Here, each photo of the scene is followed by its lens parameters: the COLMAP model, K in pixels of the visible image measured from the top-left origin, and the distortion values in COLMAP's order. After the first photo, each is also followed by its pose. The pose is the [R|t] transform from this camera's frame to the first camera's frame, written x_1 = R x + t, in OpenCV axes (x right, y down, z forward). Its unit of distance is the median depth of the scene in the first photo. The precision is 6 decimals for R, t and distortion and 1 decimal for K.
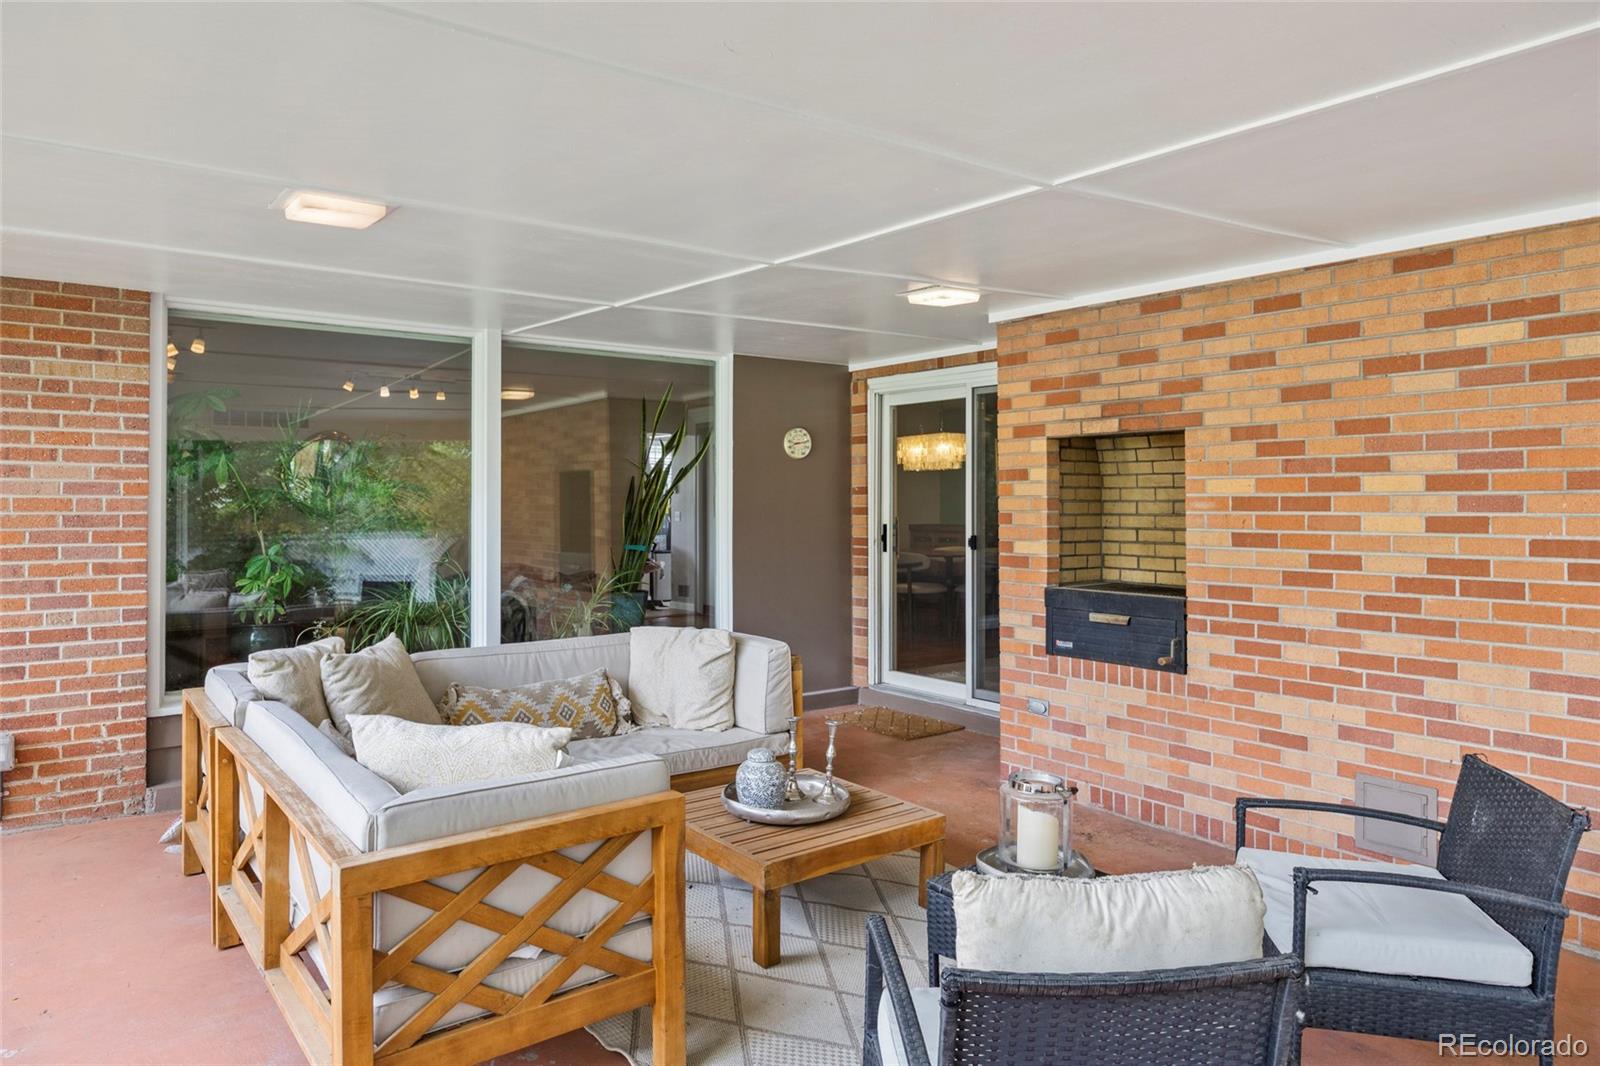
lens RADIAL K [[1045.8, 0, 822.6], [0, 1045.8, 495.1], [0, 0, 1]] dist [-0.005571, 0.002915]
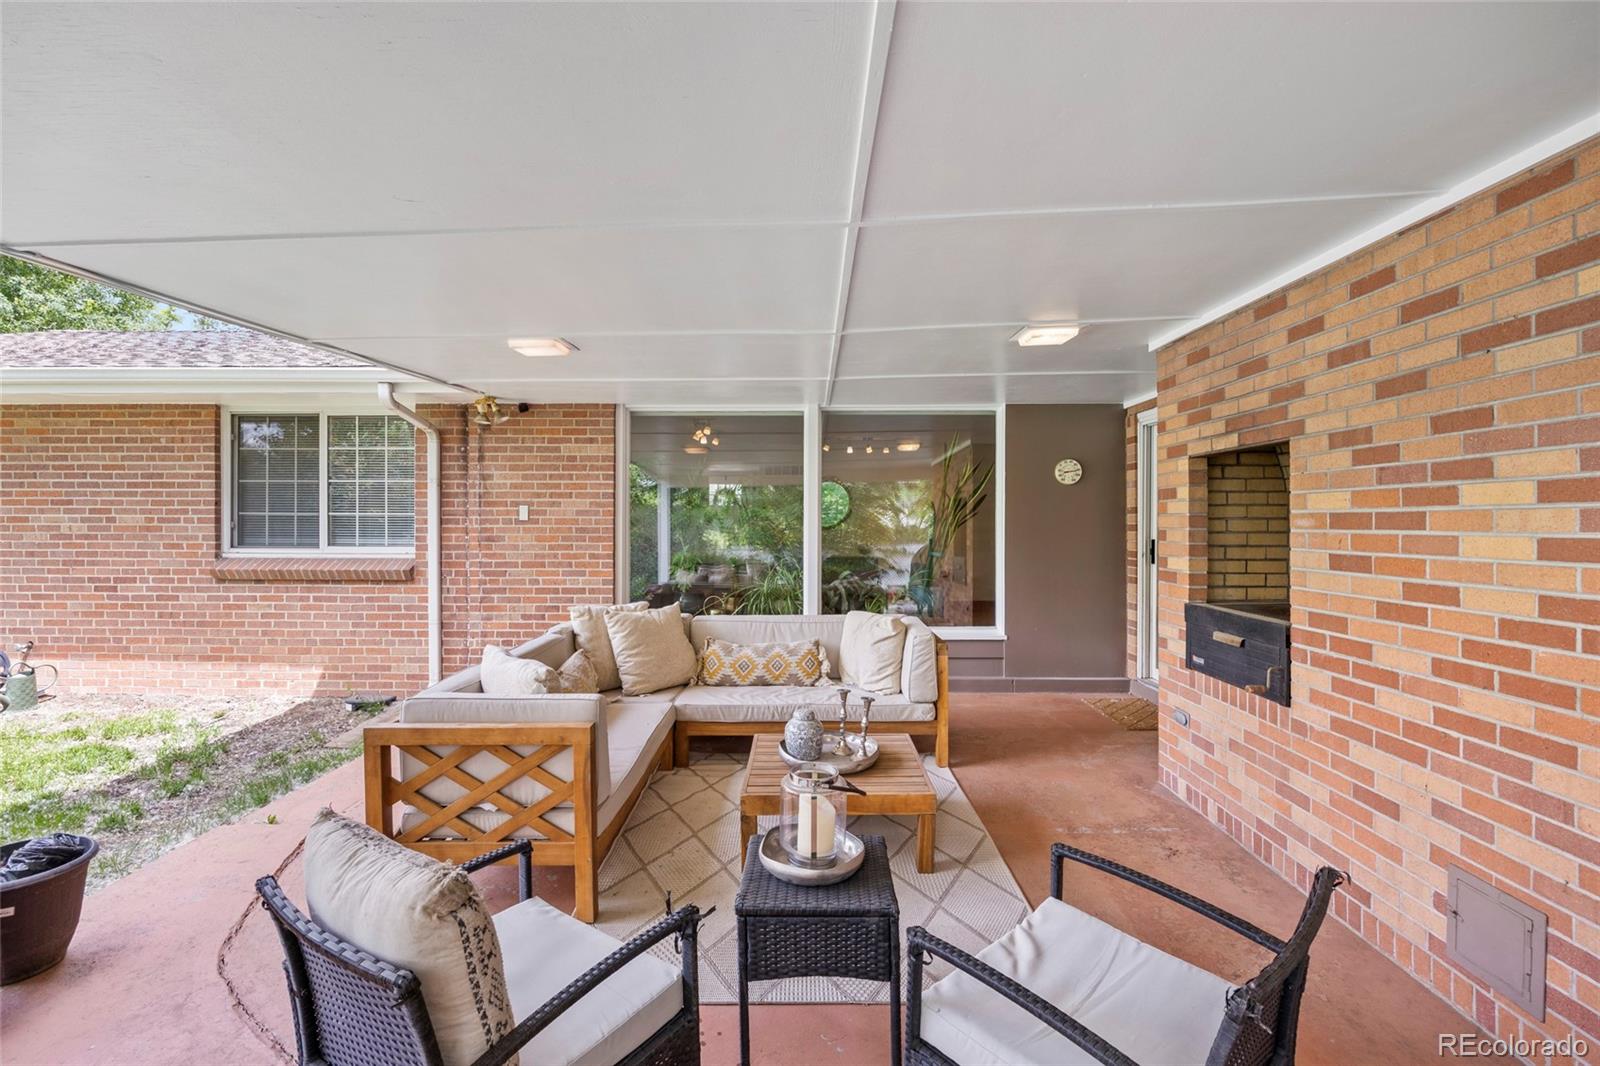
lens RADIAL K [[718.0, 0, 802.0], [0, 718.0, 523.3], [0, 0, 1]] dist [-0.019387, 0.002489]
pose [[0.780561, 0.001784, -0.625077, 0.407561], [0.004317, 0.999957, 0.008245, 0.003289], [0.625064, -0.009134, 0.780520, 0.250663]]
